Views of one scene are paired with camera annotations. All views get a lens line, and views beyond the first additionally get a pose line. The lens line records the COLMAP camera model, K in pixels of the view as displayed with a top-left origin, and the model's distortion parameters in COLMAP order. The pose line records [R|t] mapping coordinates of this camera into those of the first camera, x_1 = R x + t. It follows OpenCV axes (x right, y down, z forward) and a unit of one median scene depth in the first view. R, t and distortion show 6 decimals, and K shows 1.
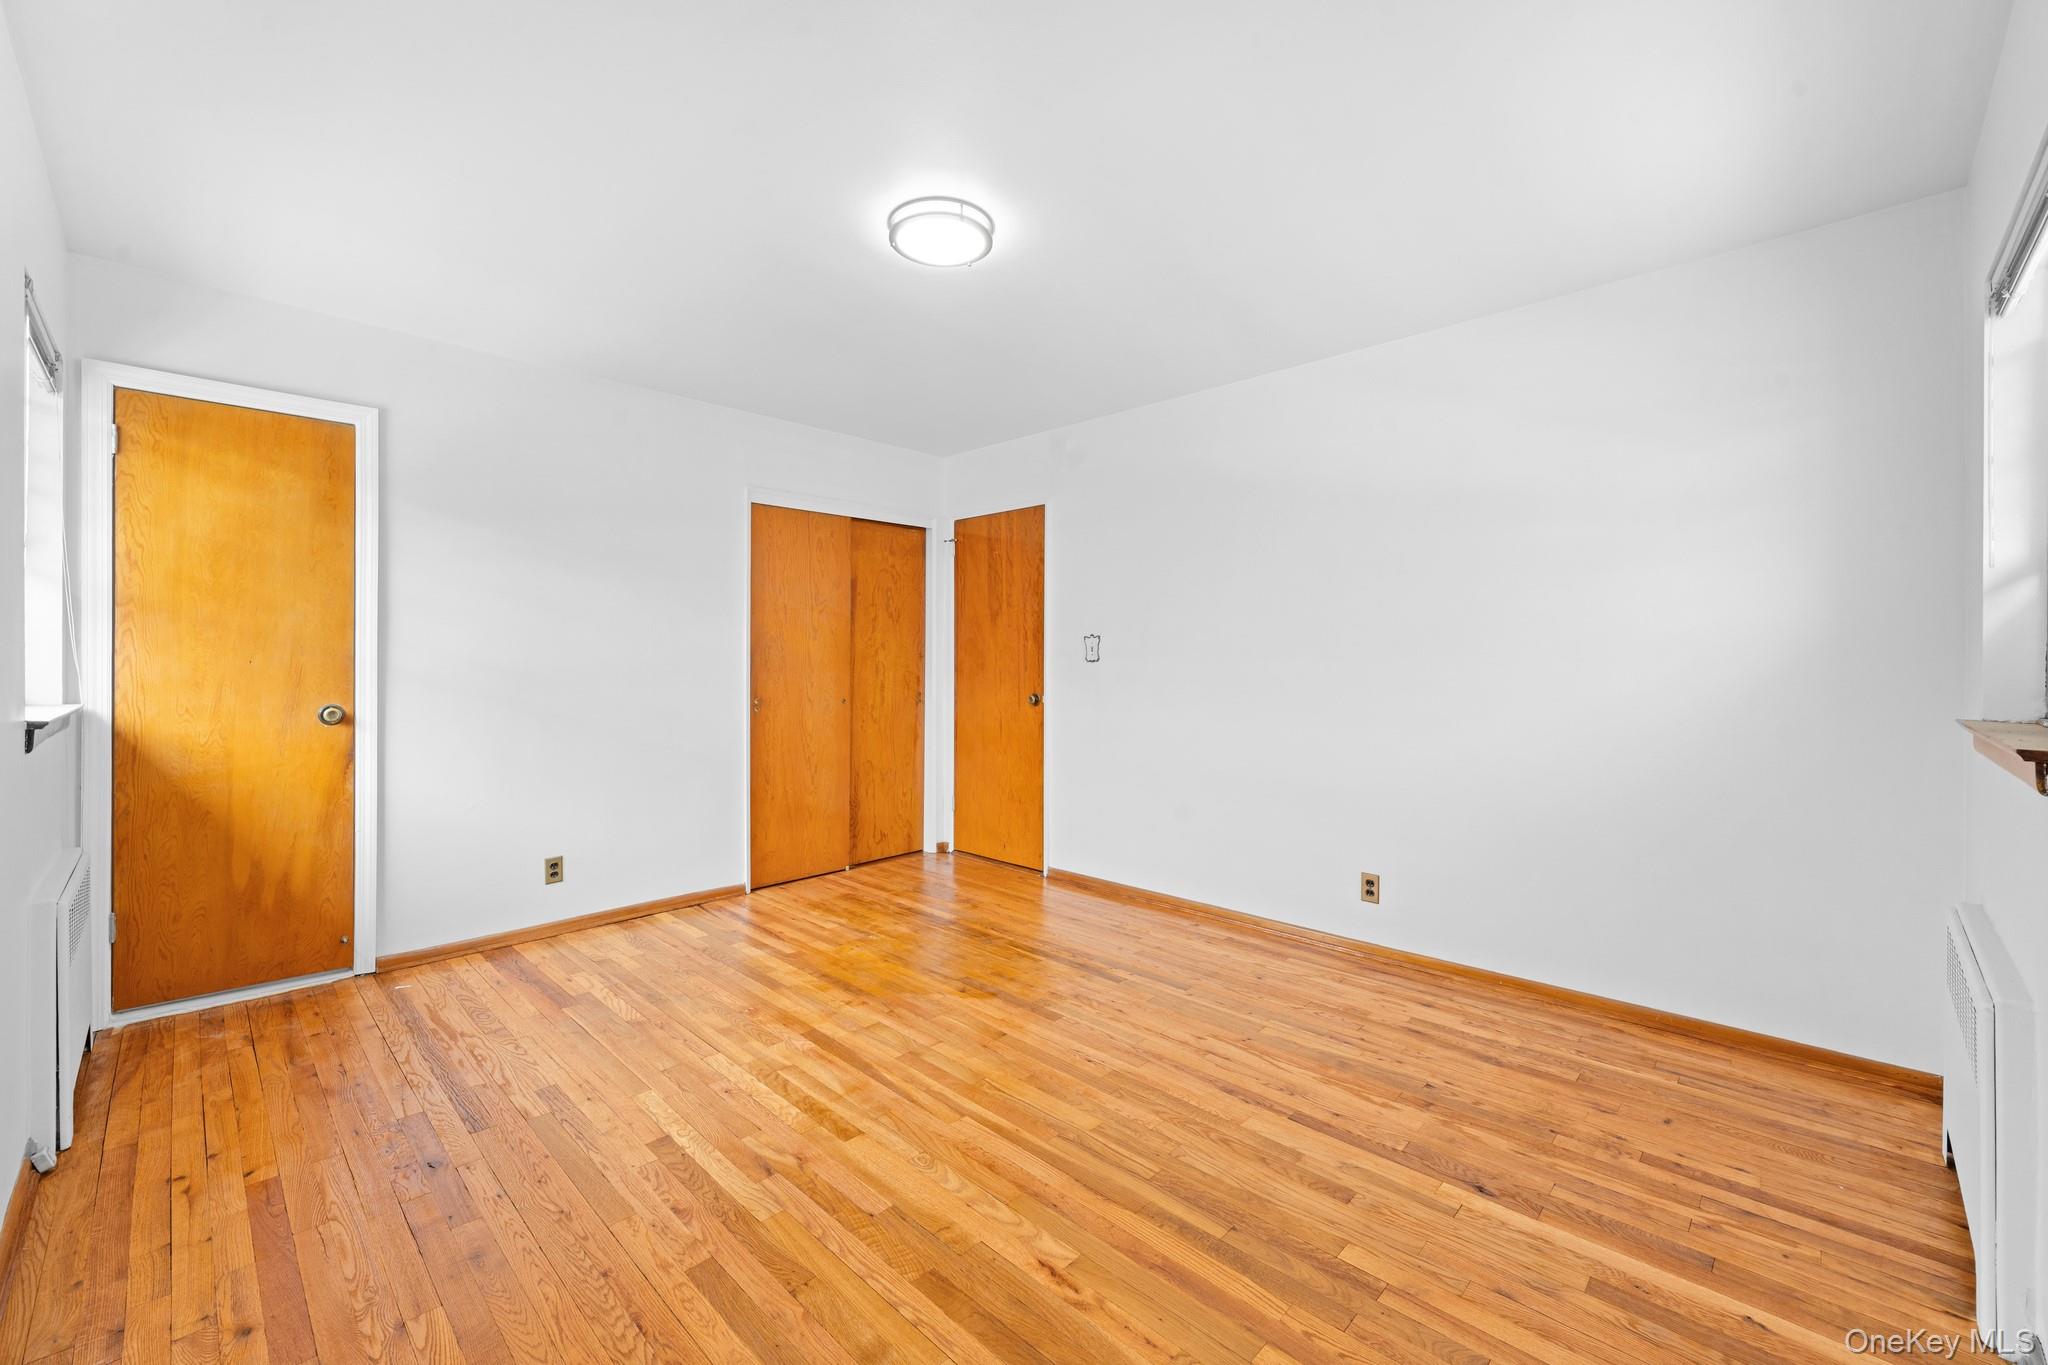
lens RADIAL K [[826.6, 0, 1023.8], [0, 826.6, 669.6], [0, 0, 1]] dist [0.000314, 0.000050]
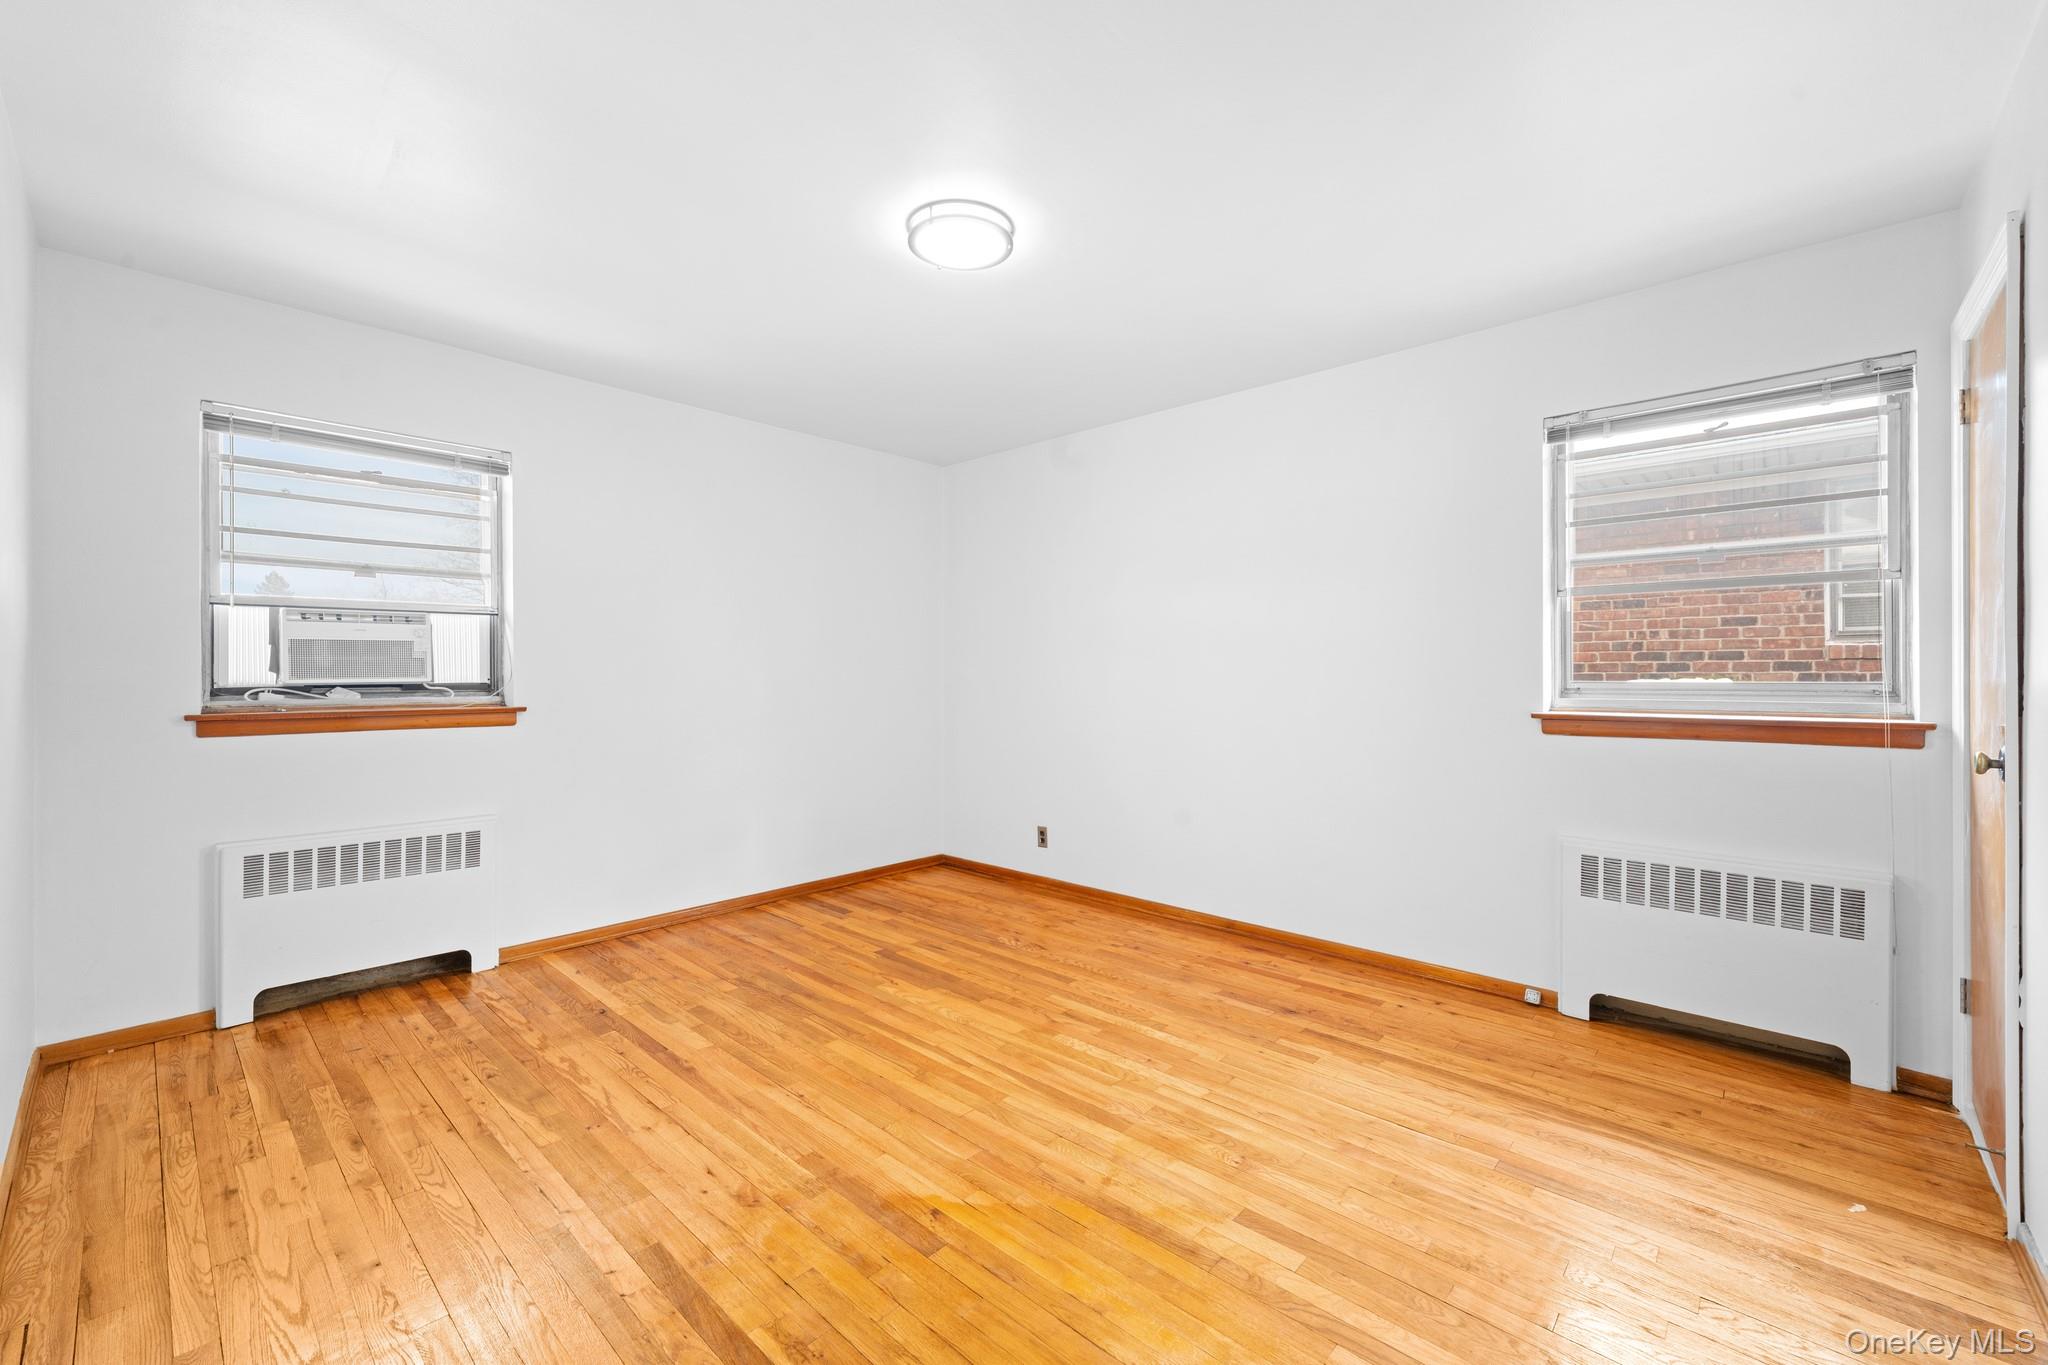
lens RADIAL K [[826.6, 0, 1023.8], [0, 826.6, 669.6], [0, 0, 1]] dist [0.000314, 0.000050]
pose [[-0.999579, -0.002930, -0.028871, -0.154583], [-0.002934, 0.999996, 0.000108, -0.014976], [0.028870, 0.000192, -0.999583, 2.079654]]
